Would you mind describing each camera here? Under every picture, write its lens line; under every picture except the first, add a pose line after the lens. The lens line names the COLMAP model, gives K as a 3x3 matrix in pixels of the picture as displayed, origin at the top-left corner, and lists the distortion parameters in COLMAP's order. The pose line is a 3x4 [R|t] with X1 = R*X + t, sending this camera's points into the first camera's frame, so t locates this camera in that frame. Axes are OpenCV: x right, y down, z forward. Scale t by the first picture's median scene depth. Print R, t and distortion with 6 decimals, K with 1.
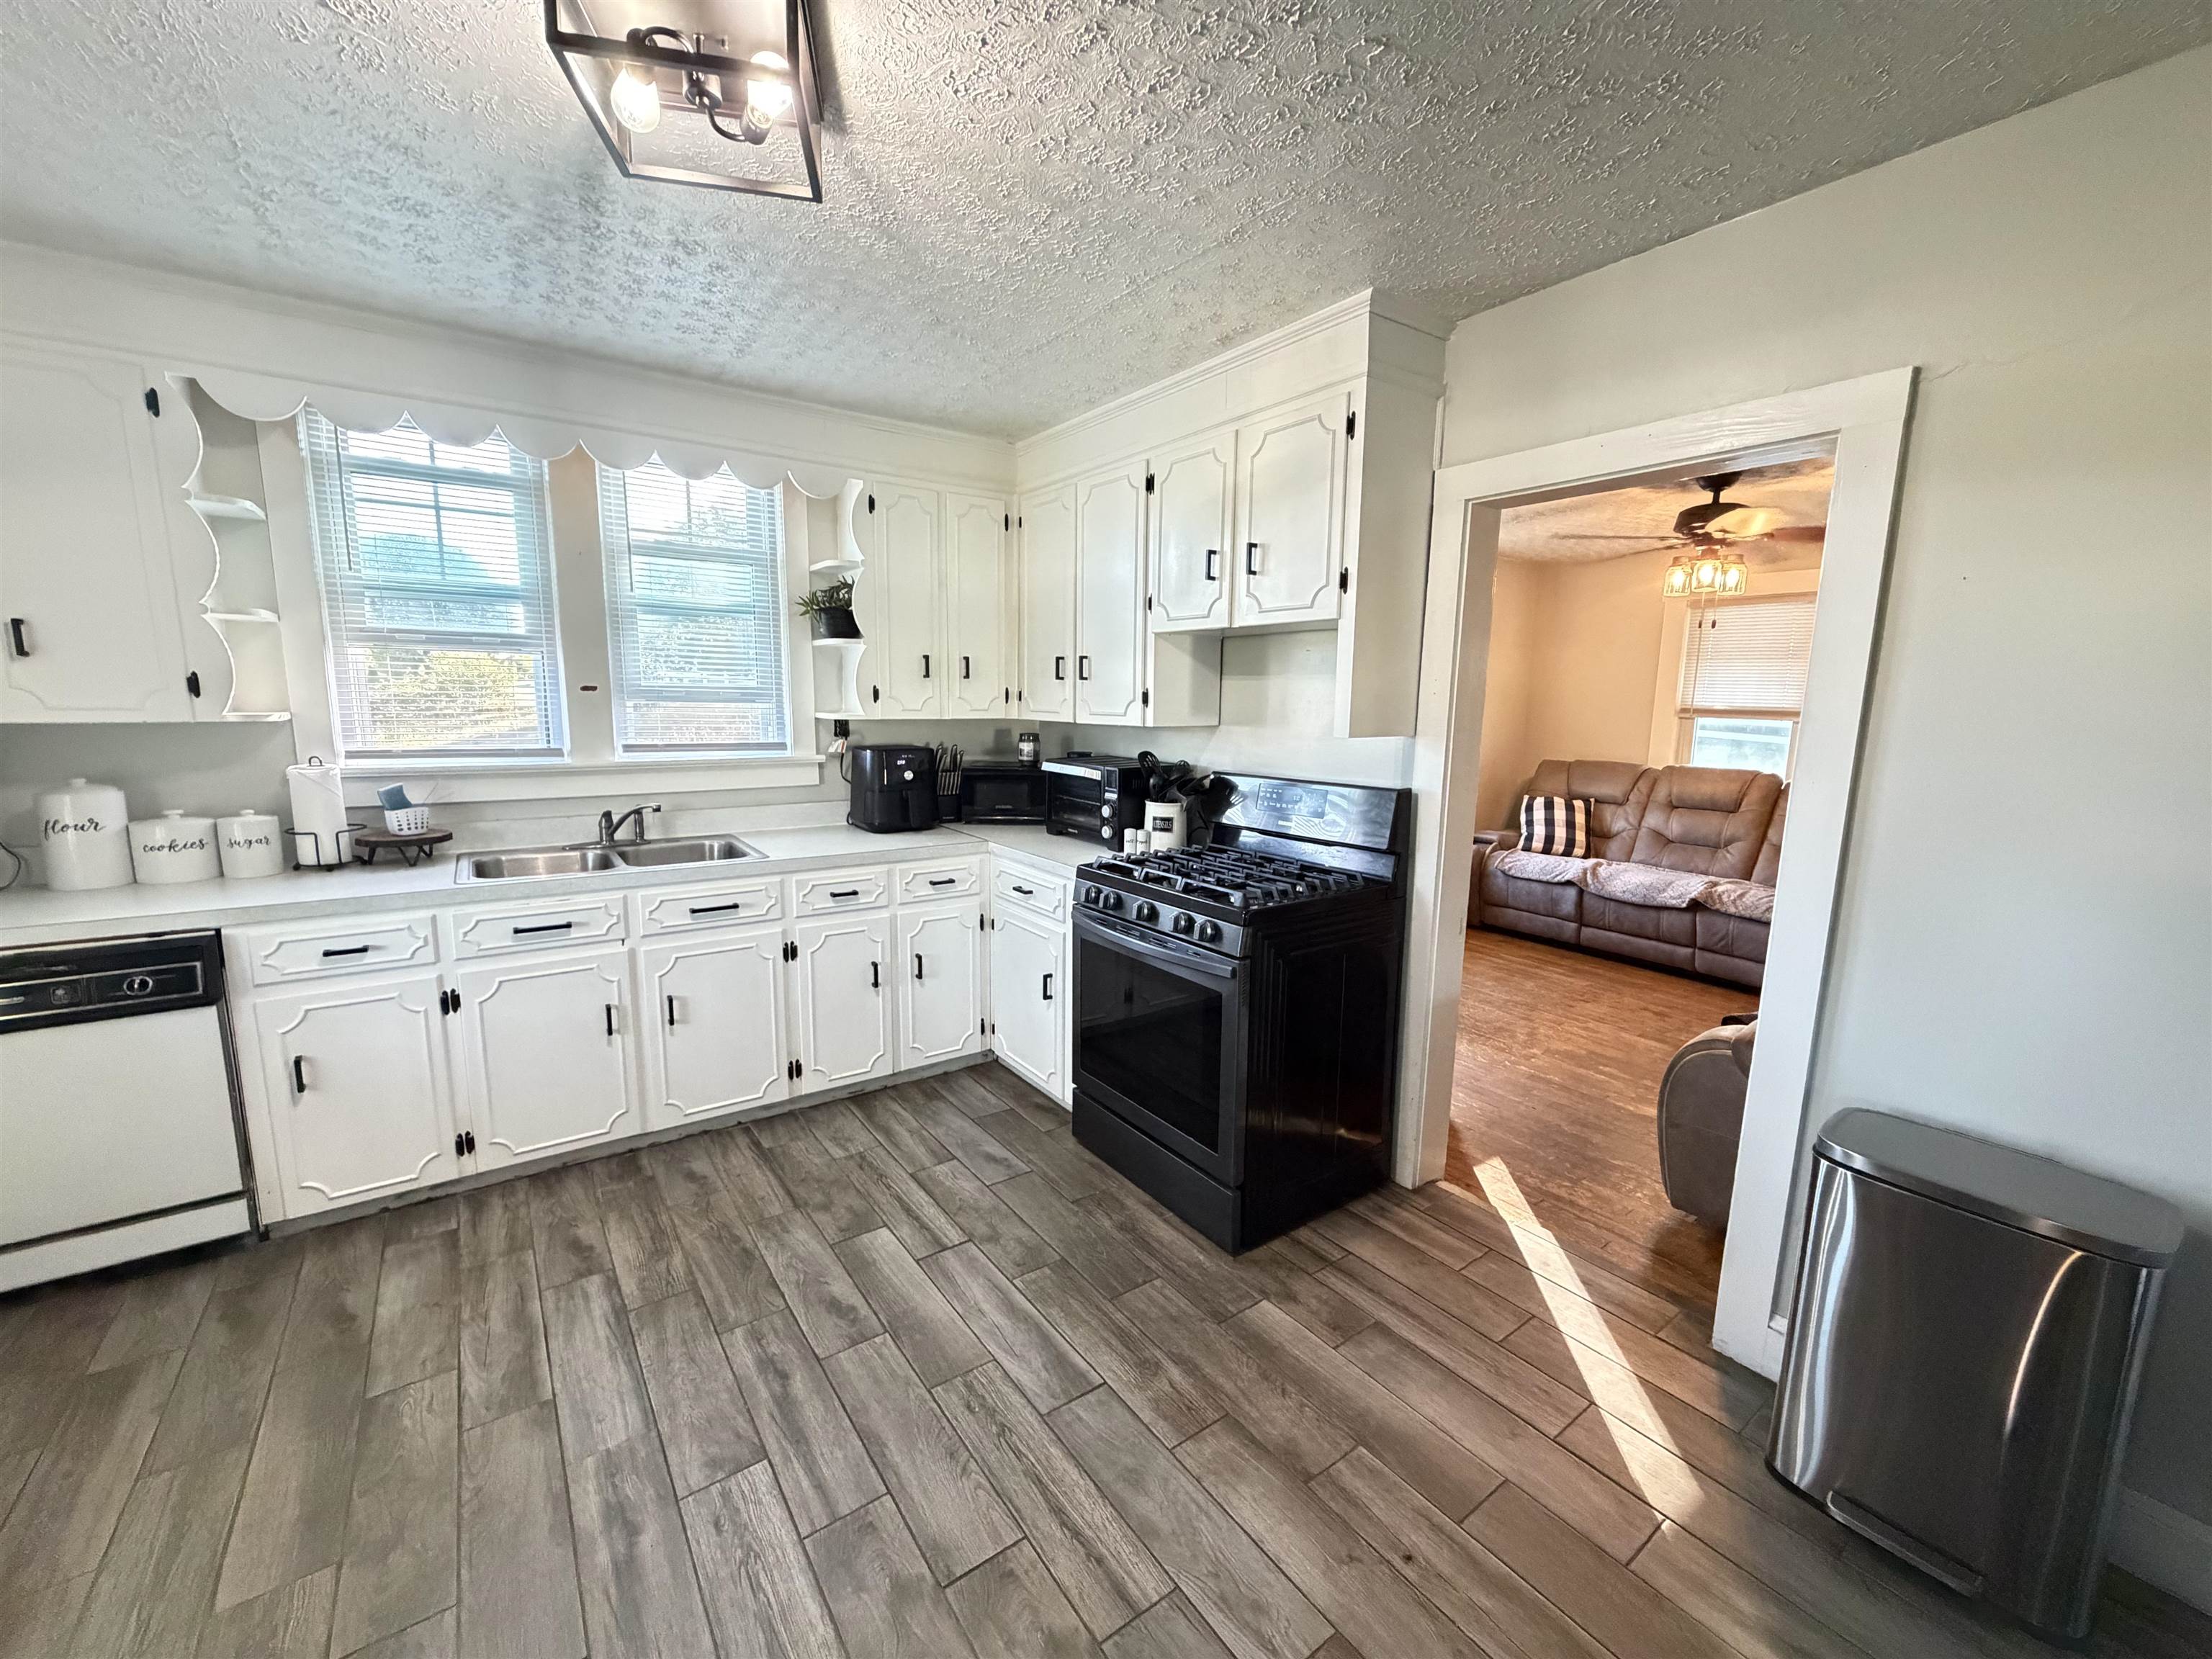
lens RADIAL K [[890.1, 0, 1105.1], [0, 890.1, 831.7], [0, 0, 1]] dist [0.000697, -0.000054]
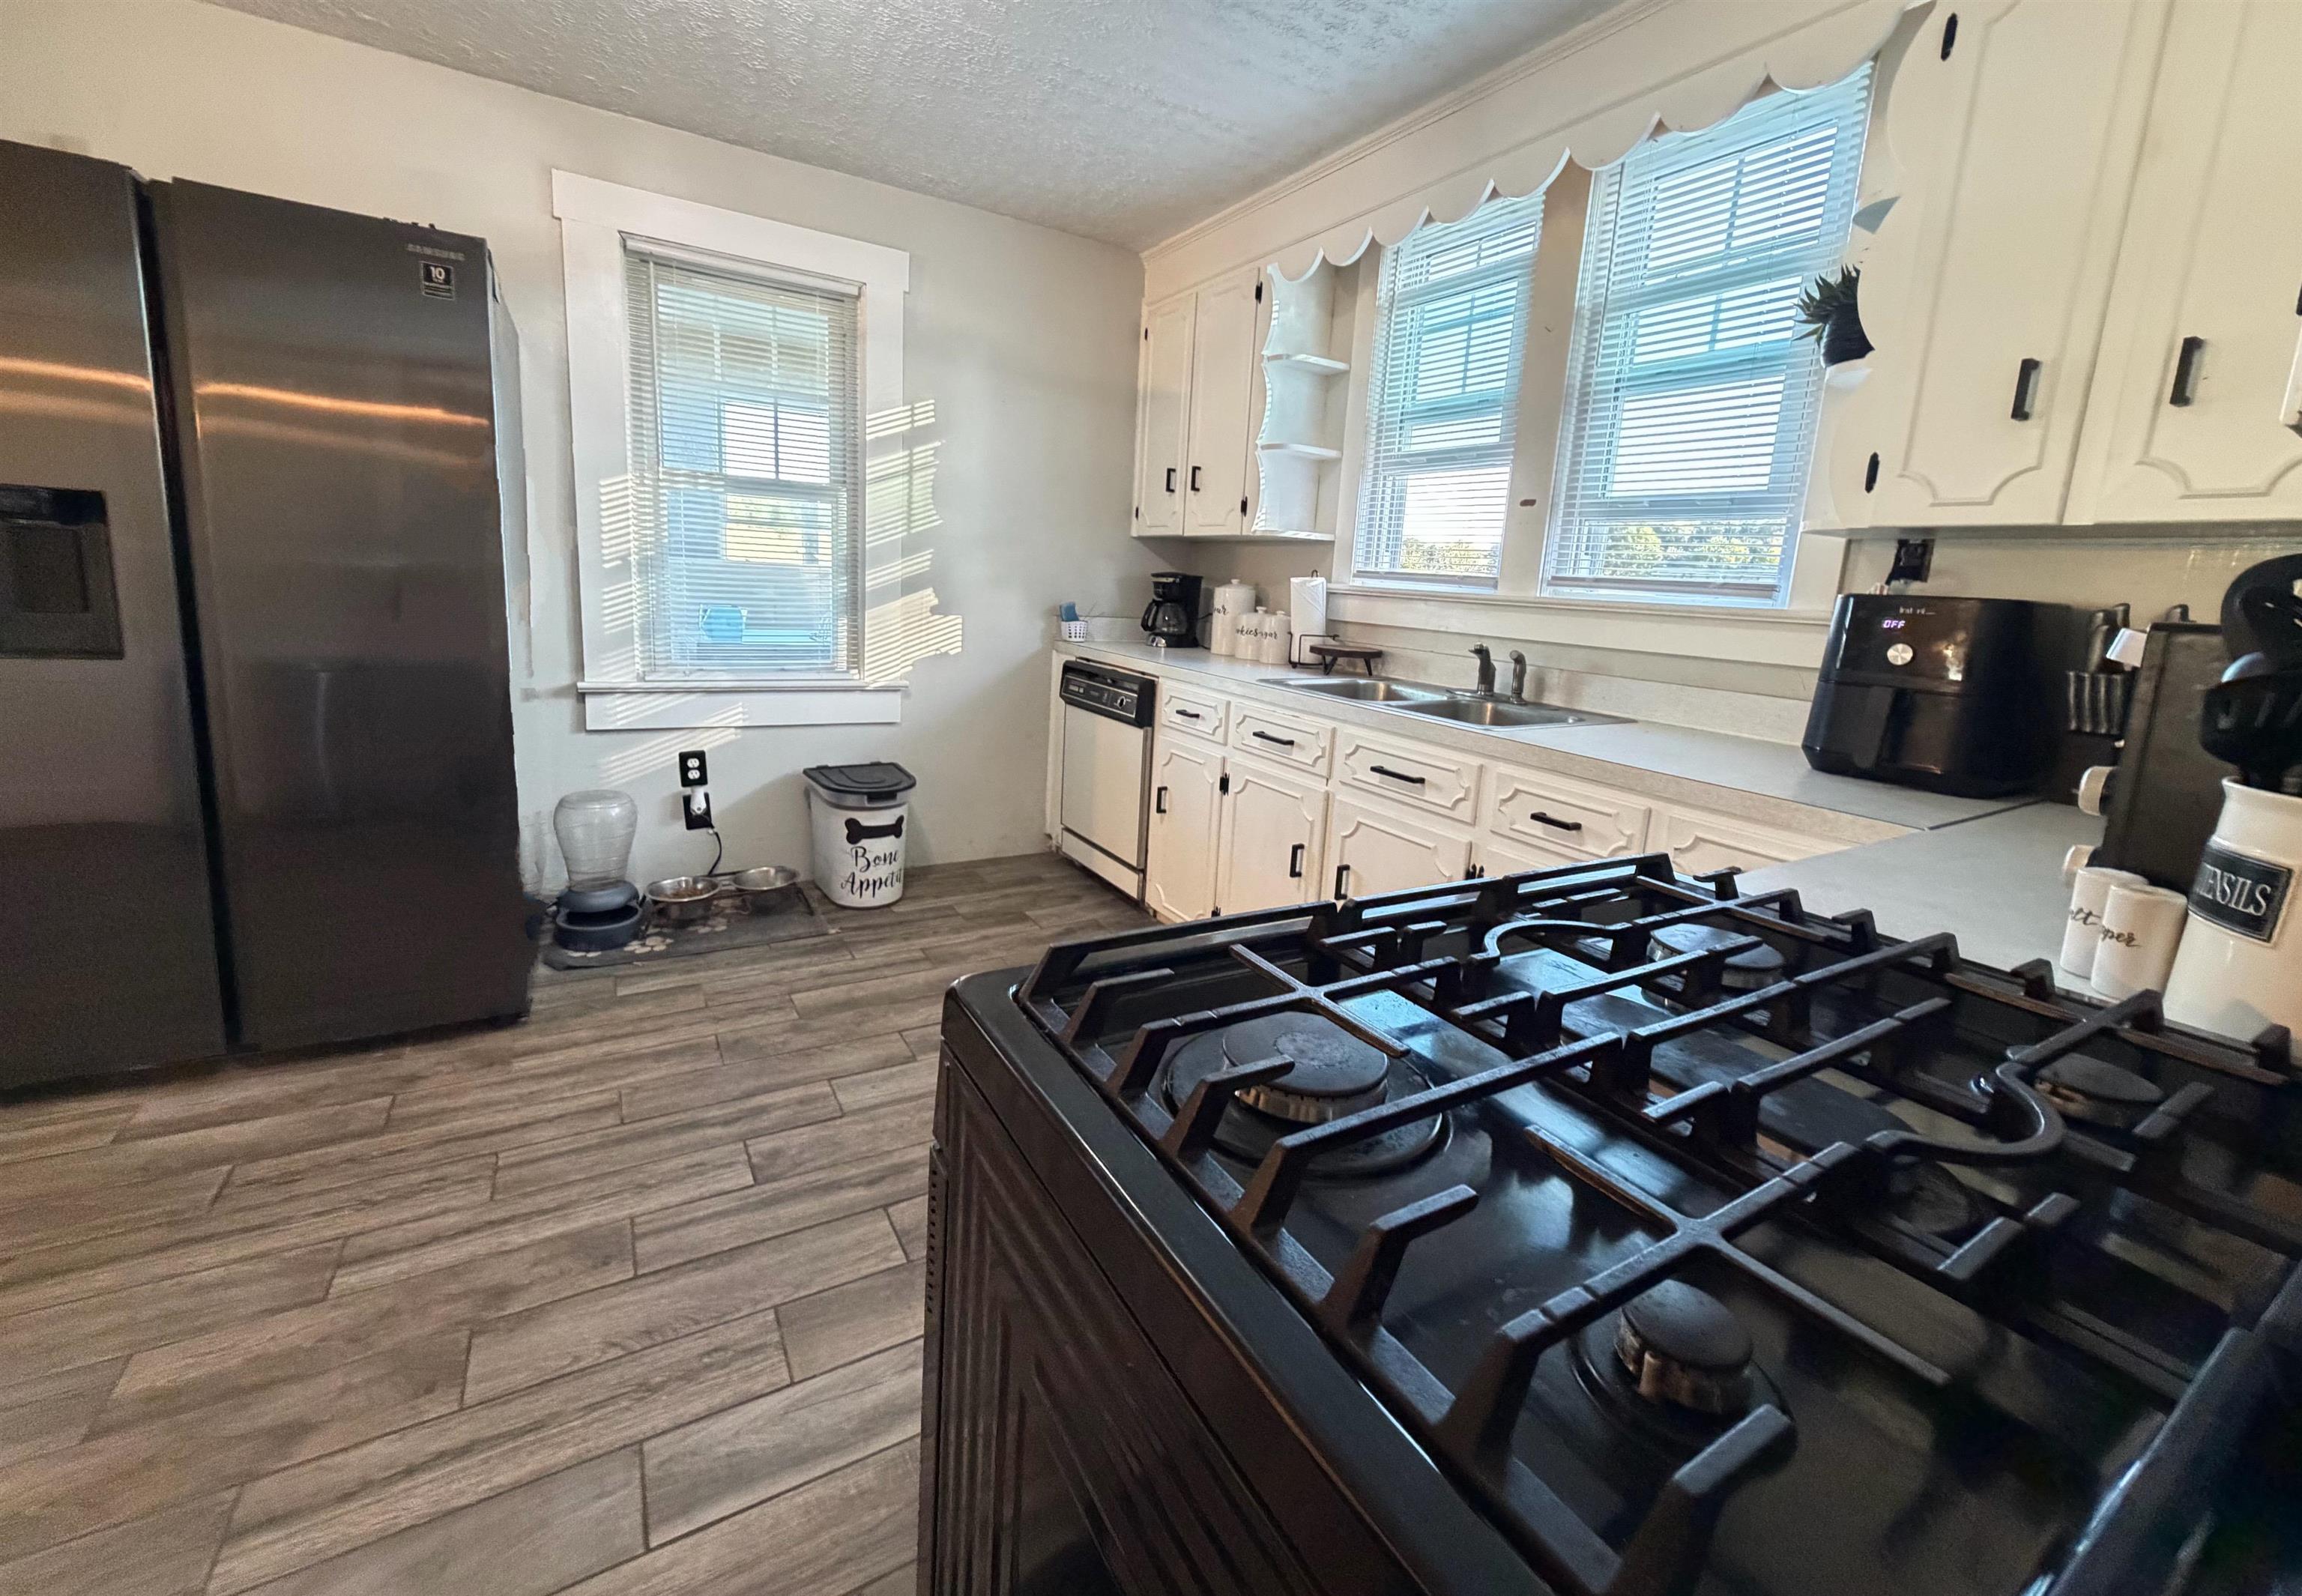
lens RADIAL K [[923.1, 0, 1154.0], [0, 923.1, 729.1], [0, 0, 1]] dist [0.000341, -0.000279]
pose [[-0.075912, 0.145196, -0.986486, 0.397101], [-0.211286, 0.964533, 0.158224, -0.033760], [0.974472, 0.220442, -0.042542, 1.020863]]
